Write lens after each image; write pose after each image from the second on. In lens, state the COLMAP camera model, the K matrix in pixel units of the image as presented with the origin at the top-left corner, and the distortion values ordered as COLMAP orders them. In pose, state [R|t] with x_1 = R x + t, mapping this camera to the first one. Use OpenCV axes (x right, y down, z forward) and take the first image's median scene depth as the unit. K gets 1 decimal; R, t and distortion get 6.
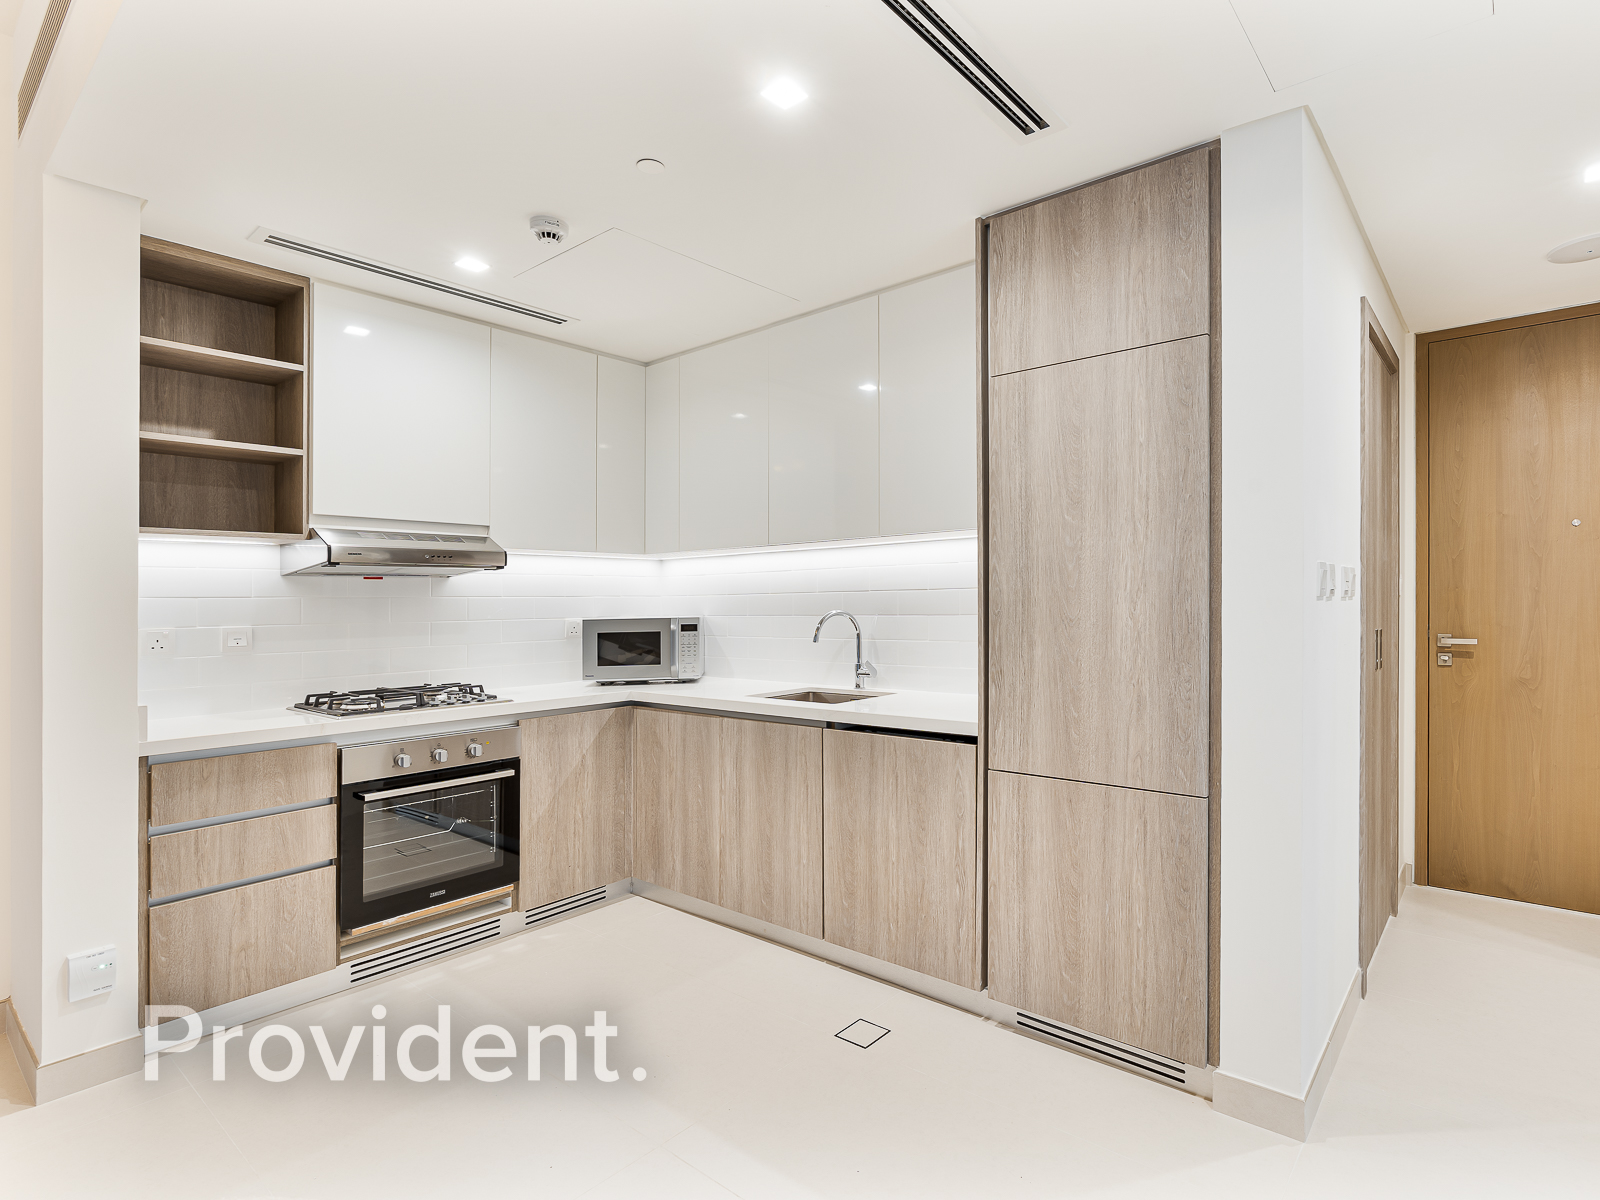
lens RADIAL K [[796.8, 0, 802.8], [0, 796.8, 613.6], [0, 0, 1]] dist [-0.005091, 0.002445]
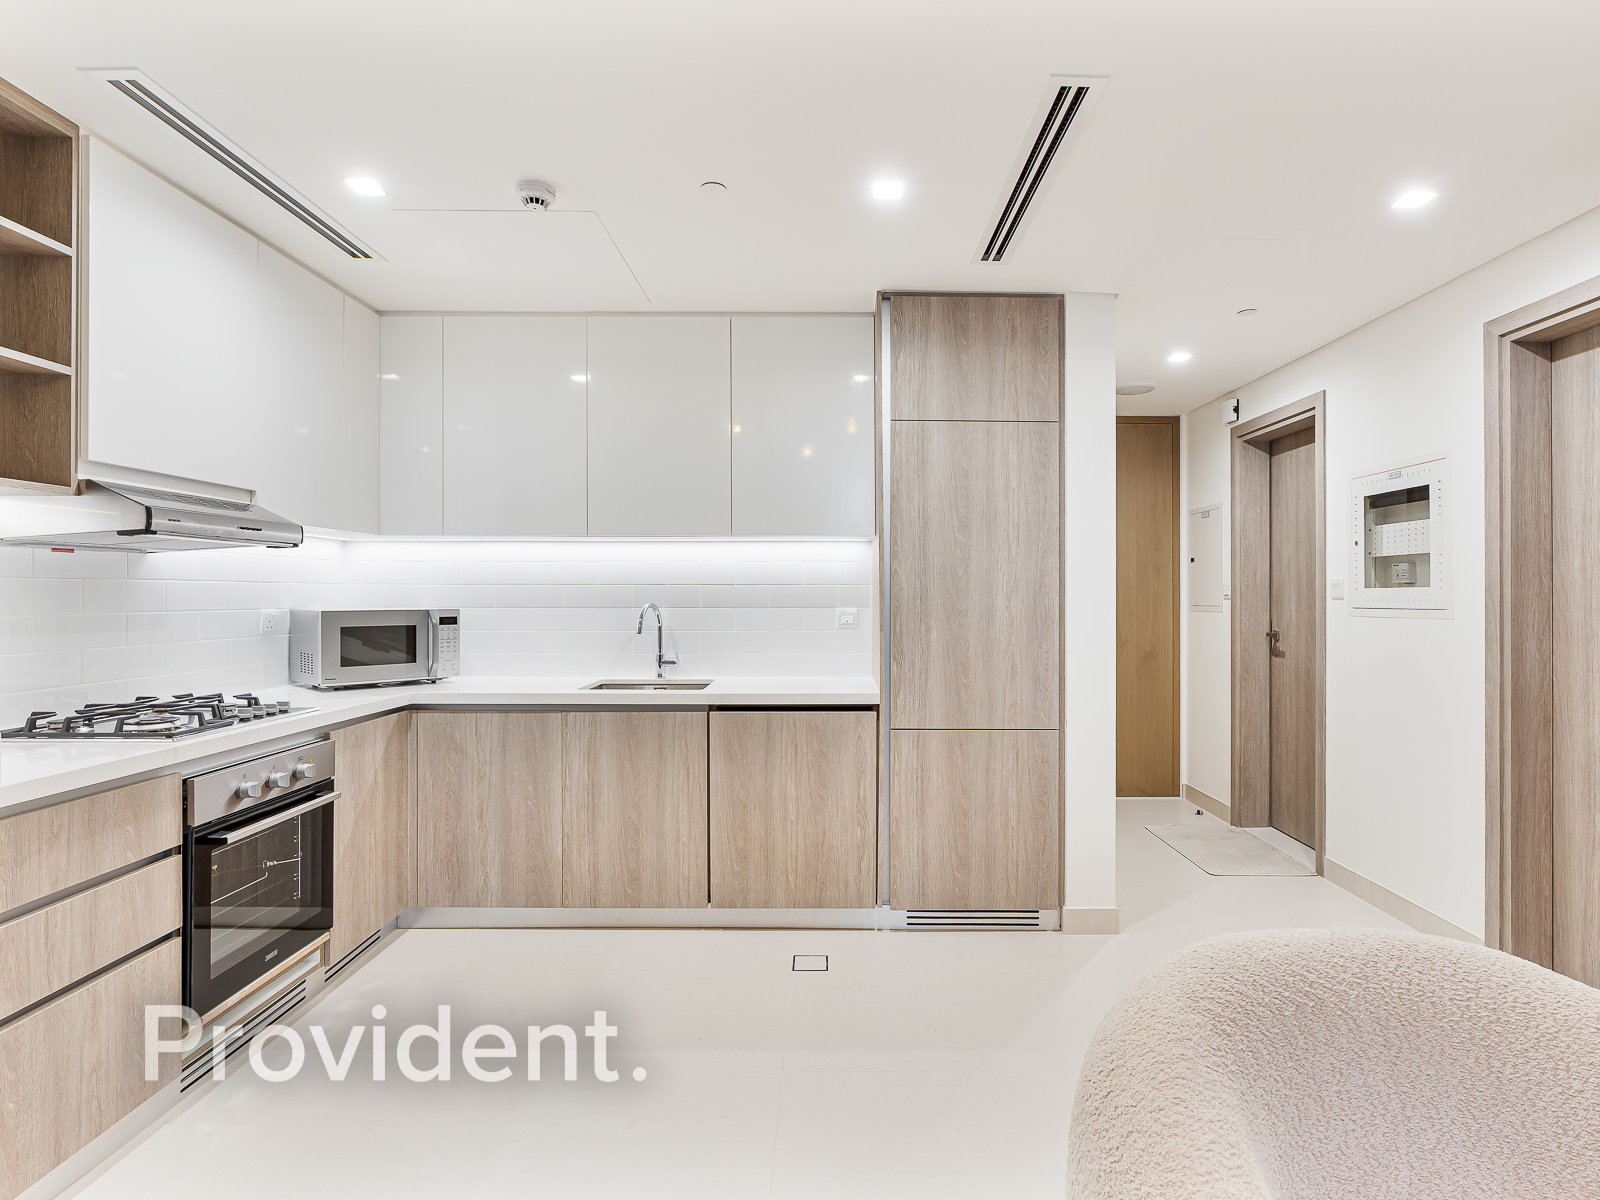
lens RADIAL K [[839.1, 0, 797.1], [0, 839.1, 605.2], [0, 0, 1]] dist [0.001597, 0.001027]
pose [[0.799018, 0.008616, 0.601245, -0.637270], [-0.005617, 0.999961, -0.006866, 0.007564], [-0.601281, 0.002109, 0.799035, 0.020057]]
